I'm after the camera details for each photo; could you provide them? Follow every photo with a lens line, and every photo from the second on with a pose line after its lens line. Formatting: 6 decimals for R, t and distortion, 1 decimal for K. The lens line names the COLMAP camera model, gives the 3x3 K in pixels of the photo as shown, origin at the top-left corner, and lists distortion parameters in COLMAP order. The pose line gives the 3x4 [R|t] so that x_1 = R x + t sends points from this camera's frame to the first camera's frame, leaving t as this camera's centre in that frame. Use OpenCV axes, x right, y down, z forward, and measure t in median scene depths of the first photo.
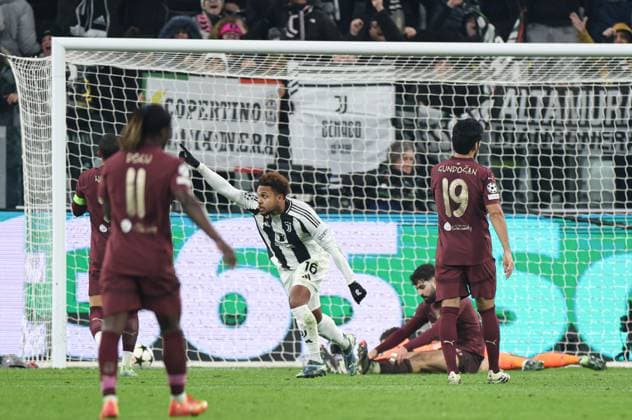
lens RADIAL K [[272.8, 0, 316.0], [0, 272.8, 211.1], [0, 0, 1]] dist [0.002045, 0.000601]
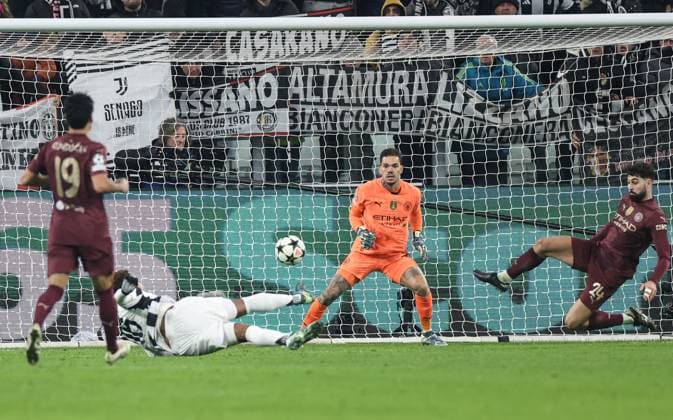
lens RADIAL K [[261.7, 0, 336.5], [0, 261.7, 209.0], [0, 0, 1]] dist [0.002872, 0.000358]
pose [[0.999866, -0.015499, -0.005304, 0.855000], [0.015699, 0.999075, 0.040022, 0.024131], [0.004679, -0.040099, 0.999185, 0.041985]]
